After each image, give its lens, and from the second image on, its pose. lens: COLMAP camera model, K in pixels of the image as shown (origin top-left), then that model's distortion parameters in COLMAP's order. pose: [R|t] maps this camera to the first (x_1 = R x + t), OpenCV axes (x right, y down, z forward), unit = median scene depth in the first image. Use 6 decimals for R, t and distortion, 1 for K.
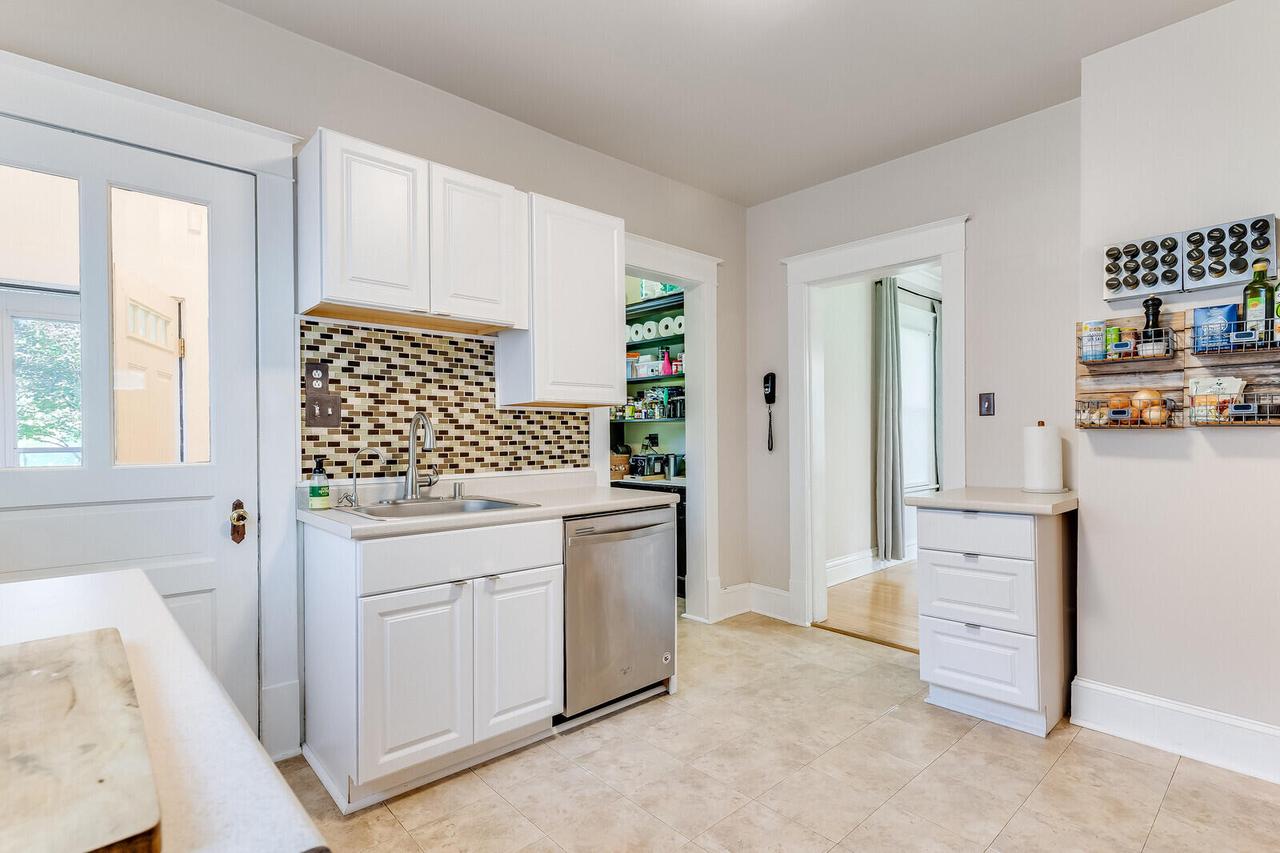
lens RADIAL K [[617.7, 0, 638.7], [0, 617.7, 436.9], [0, 0, 1]] dist [0.002417, 0.000120]
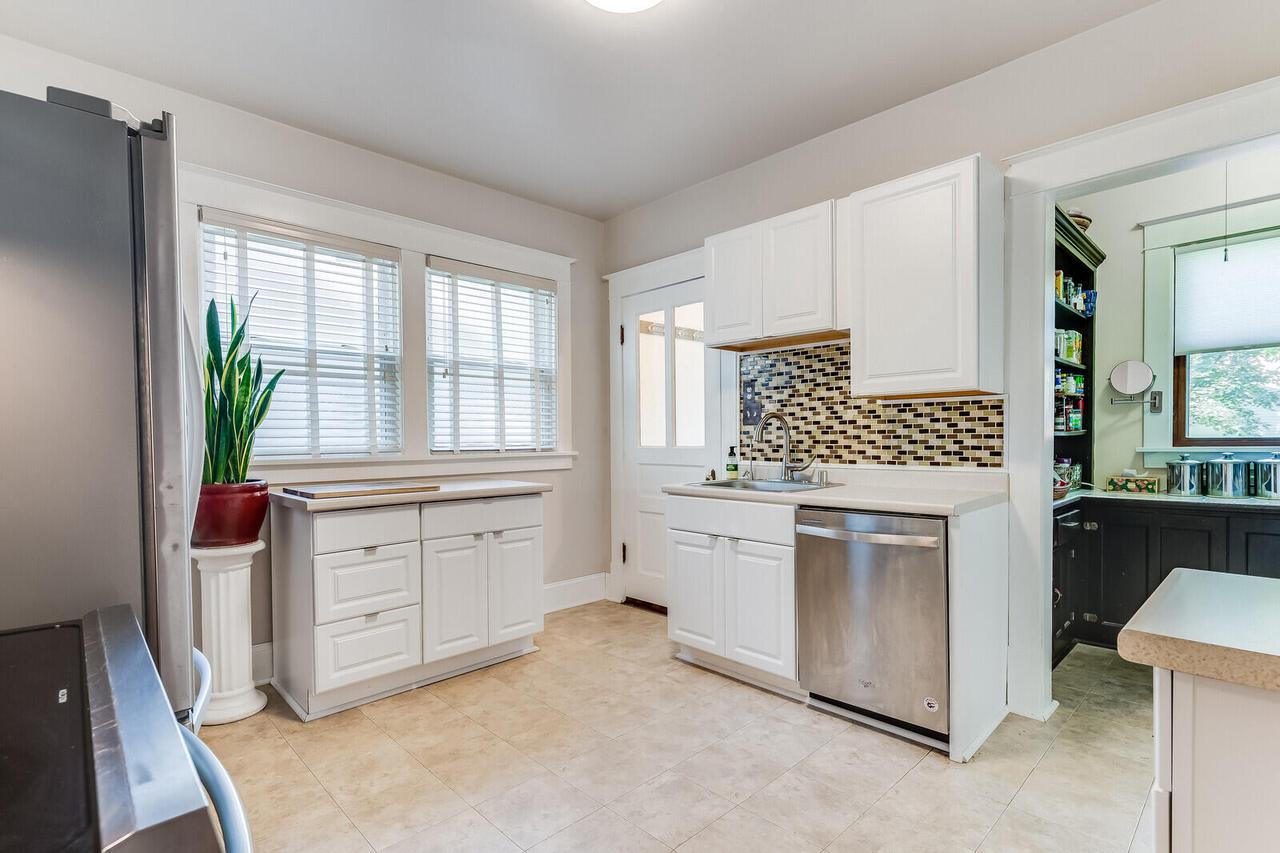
lens RADIAL K [[617.7, 0, 638.7], [0, 617.7, 436.9], [0, 0, 1]] dist [0.002417, 0.000120]
pose [[0.028645, 0.008960, -0.999549, 0.833420], [0.010505, 0.999902, 0.009265, -0.003981], [0.999534, -0.010765, 0.028548, 0.594786]]
